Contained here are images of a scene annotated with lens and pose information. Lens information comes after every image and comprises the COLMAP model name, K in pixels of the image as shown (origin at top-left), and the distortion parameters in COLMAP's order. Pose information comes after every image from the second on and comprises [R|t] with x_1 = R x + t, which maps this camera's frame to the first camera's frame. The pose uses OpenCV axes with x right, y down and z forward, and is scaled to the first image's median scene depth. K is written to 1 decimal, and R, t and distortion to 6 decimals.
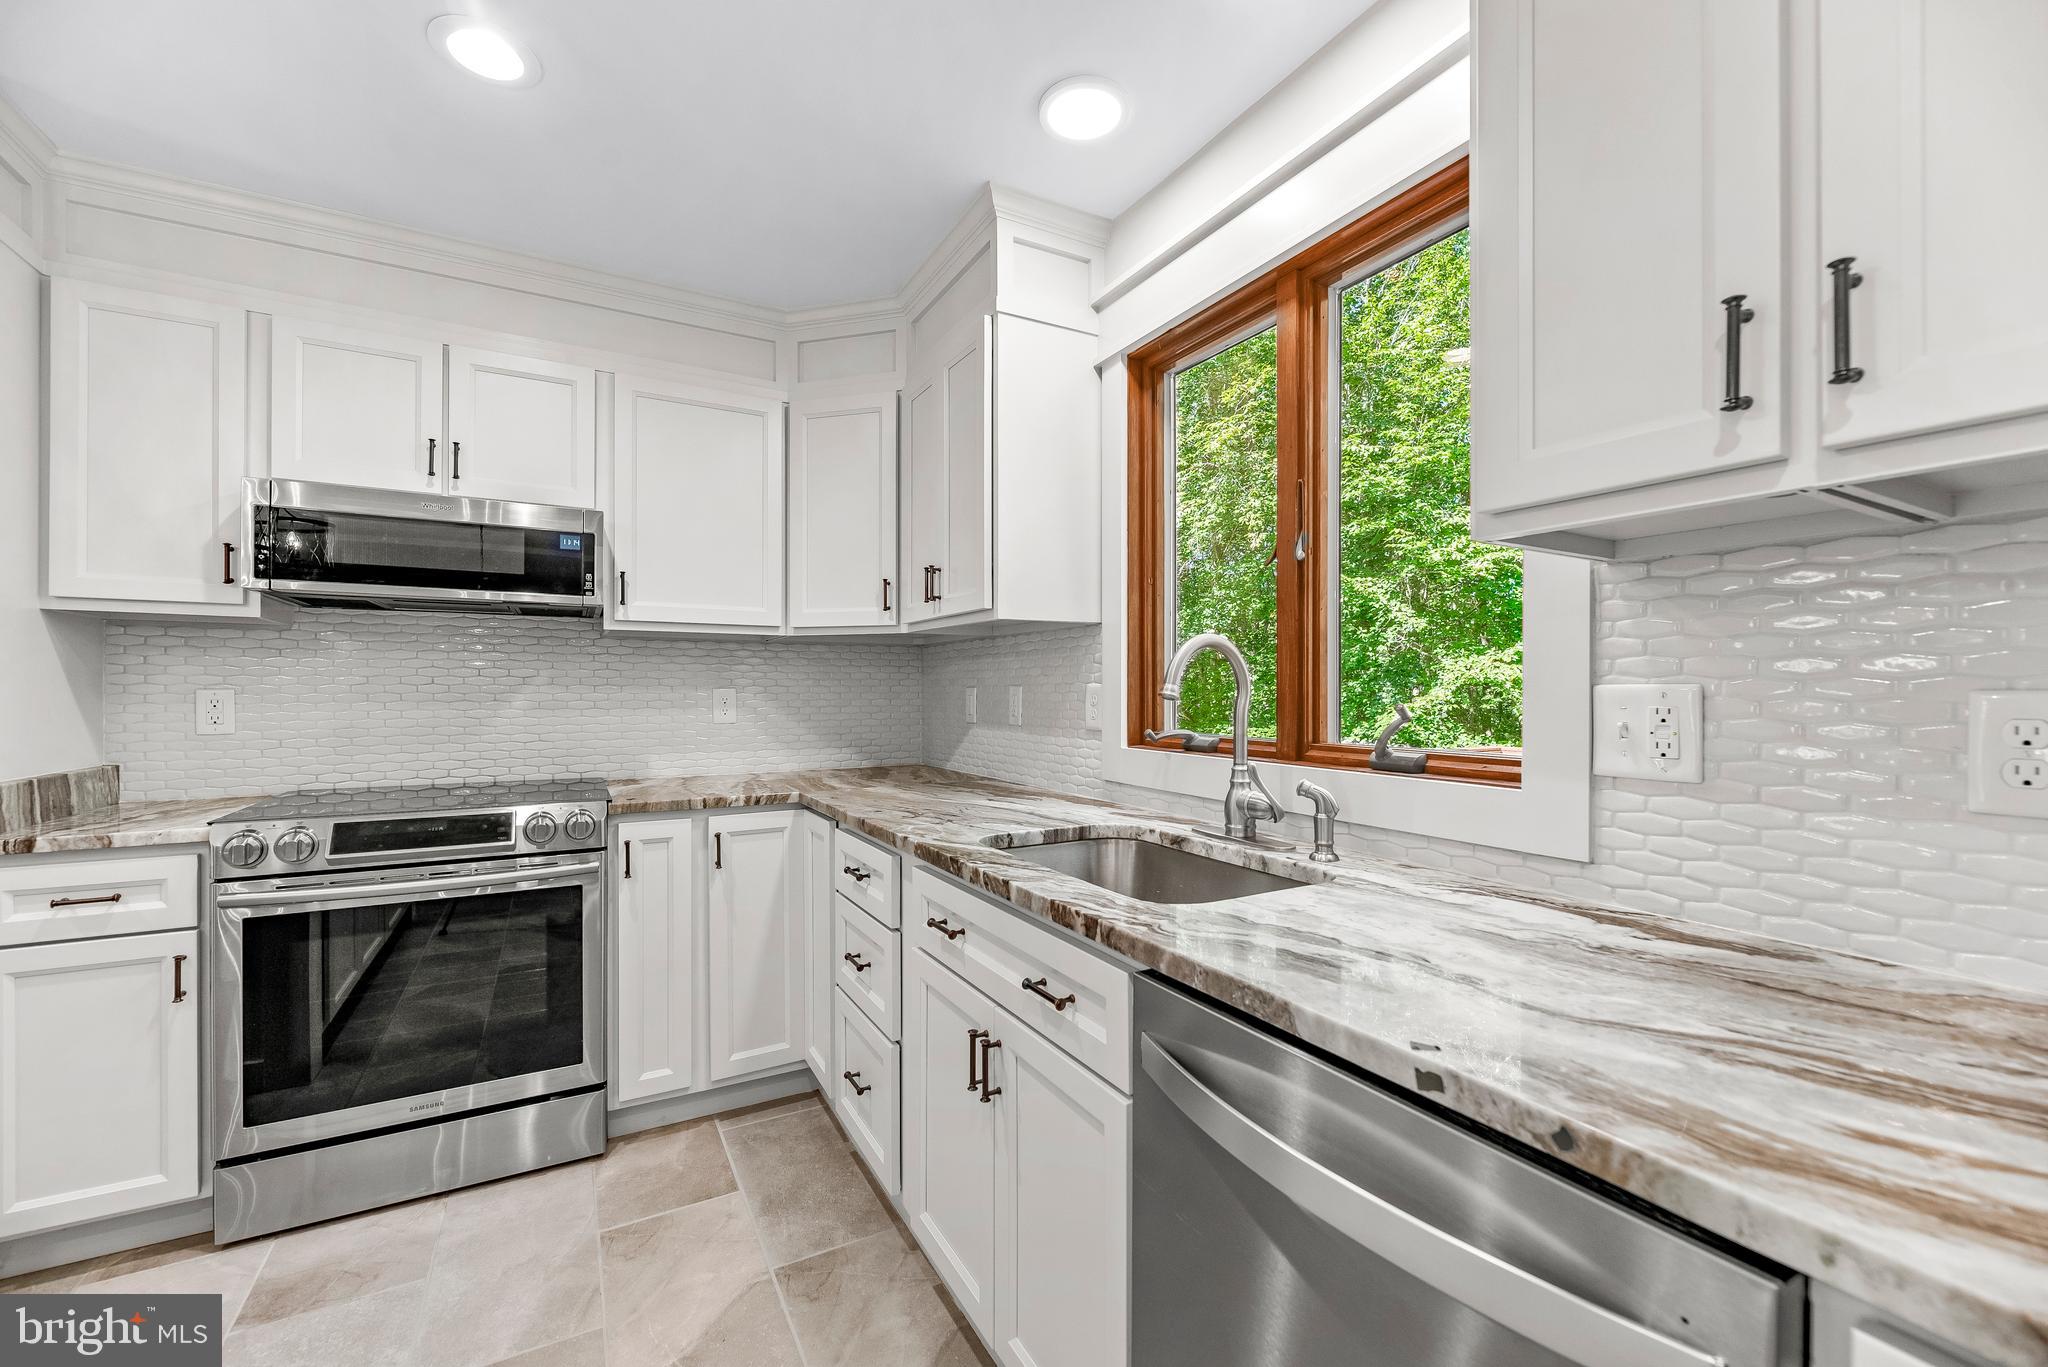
lens RADIAL K [[837.4, 0, 1022.4], [0, 837.4, 688.4], [0, 0, 1]] dist [-0.000698, -0.002131]
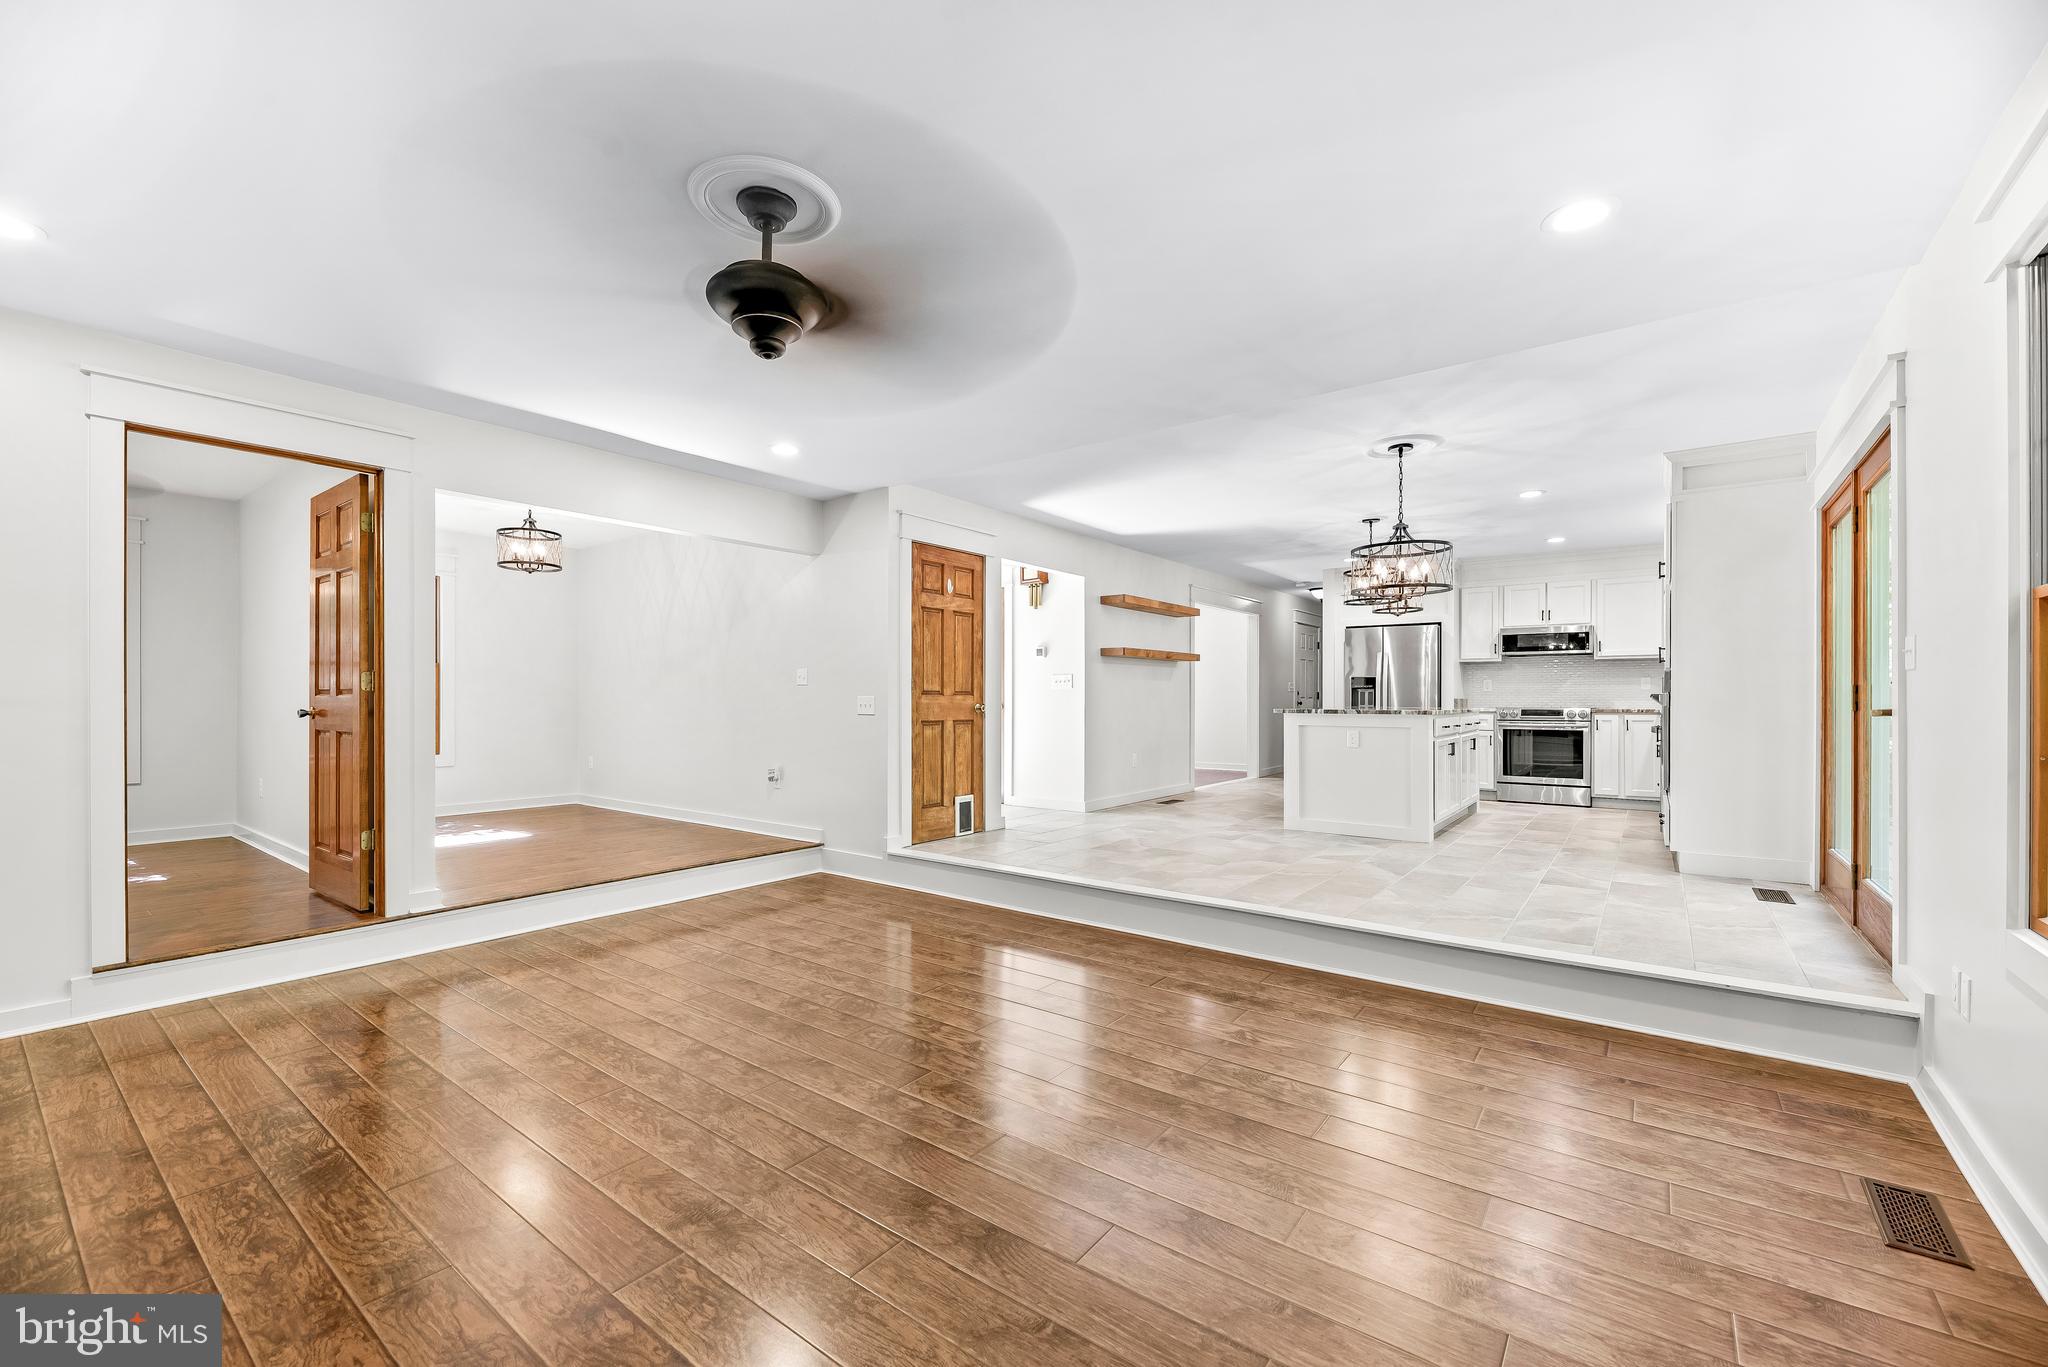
lens RADIAL K [[837.4, 0, 1036.0], [0, 837.4, 695.6], [0, 0, 1]] dist [-0.000698, -0.002131]
pose [[0.410130, -0.004712, -0.912015, 1.838653], [0.000498, 0.999988, -0.004942, 0.100289], [0.912027, 0.001573, 0.410127, -2.693481]]
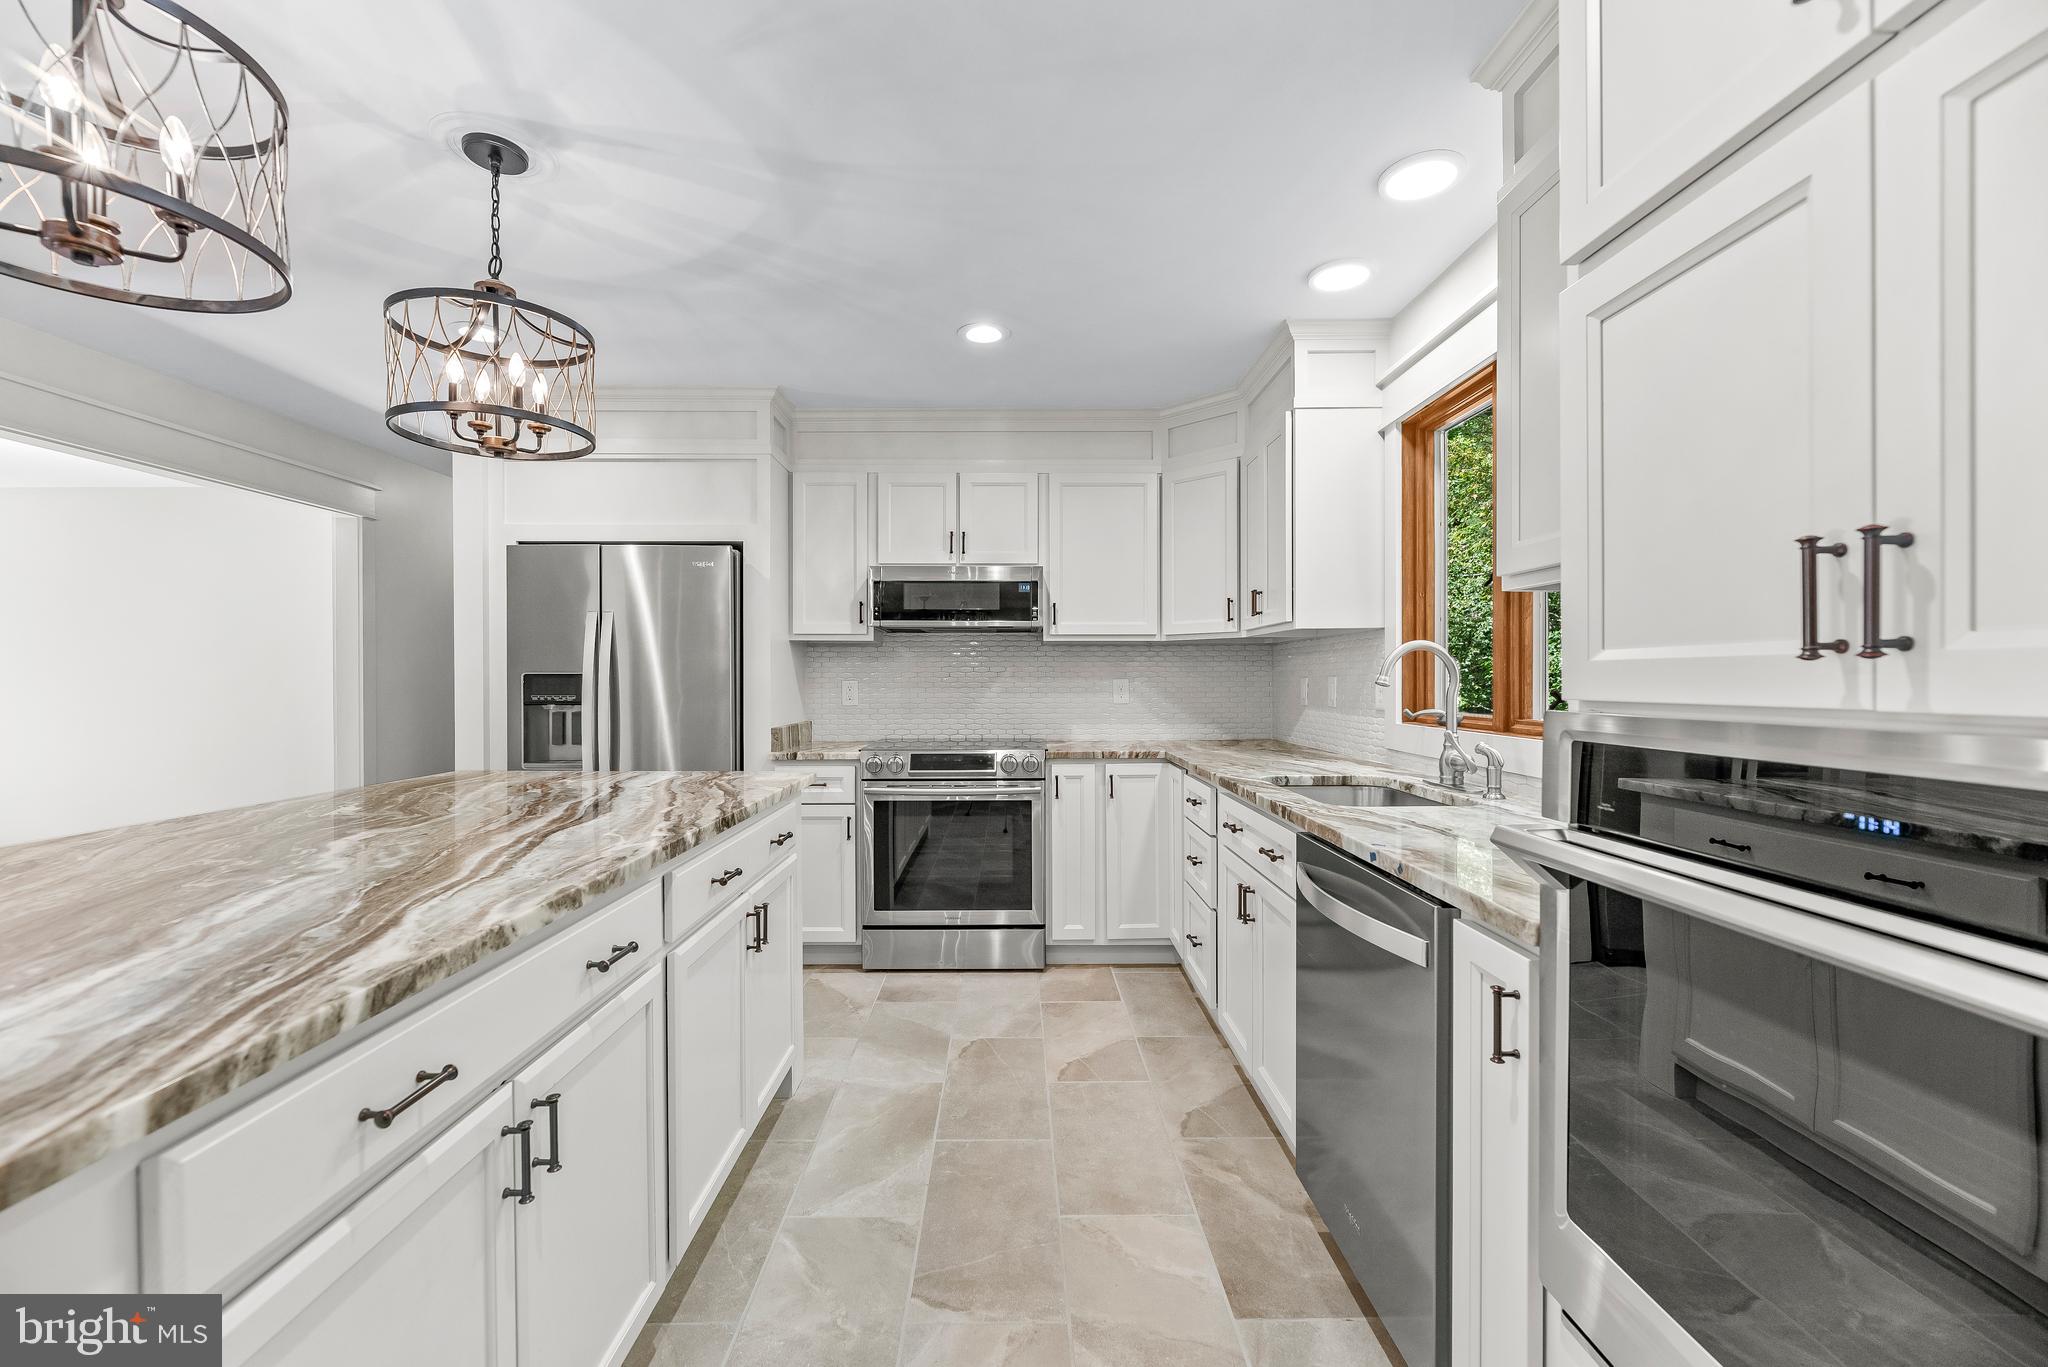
lens RADIAL K [[837.4, 0, 1018.8], [0, 837.4, 681.3], [0, 0, 1]] dist [-0.000698, -0.002131]
pose [[0.878477, -0.001668, -0.477782, 0.231322], [0.003122, 0.999993, 0.002250, -0.000014], [0.477774, -0.003469, 0.878476, -0.442981]]
